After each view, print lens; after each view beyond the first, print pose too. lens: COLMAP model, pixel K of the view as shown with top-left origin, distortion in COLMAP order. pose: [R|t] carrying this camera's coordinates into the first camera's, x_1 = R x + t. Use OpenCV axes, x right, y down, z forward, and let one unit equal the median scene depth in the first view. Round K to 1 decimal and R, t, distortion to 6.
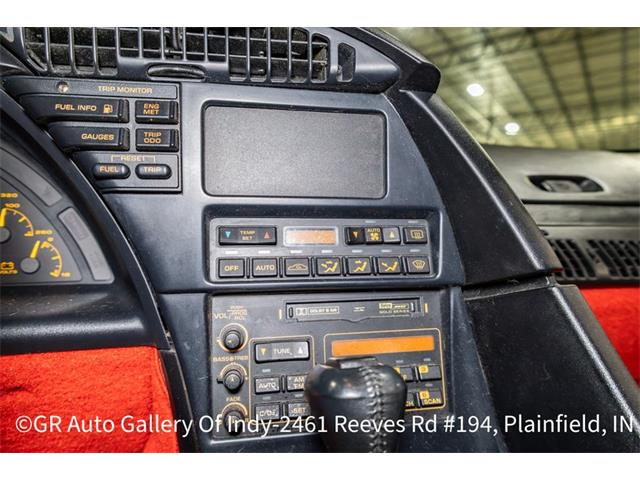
lens RADIAL K [[415.1, 0, 329.3], [0, 415.1, 239.8], [0, 0, 1]] dist [0.003698, 0.002680]
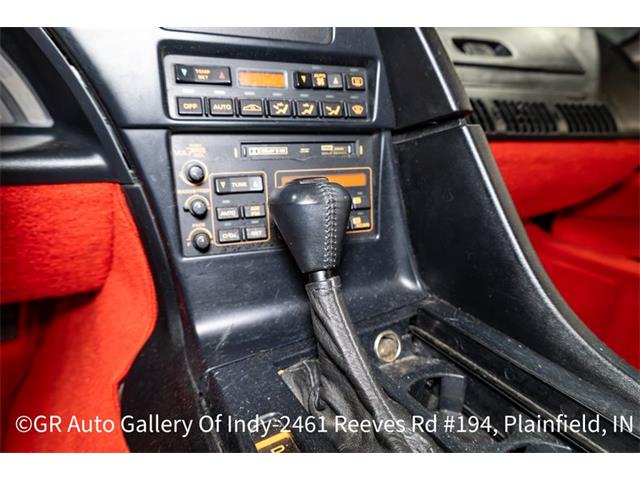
lens RADIAL K [[415.1, 0, 329.3], [0, 415.1, 239.8], [0, 0, 1]] dist [0.003698, 0.002680]
pose [[0.981041, -0.031448, 0.191230, -0.093650], [-0.026285, 0.956035, 0.292072, 0.071256], [-0.192008, -0.291561, 0.937083, -0.168336]]
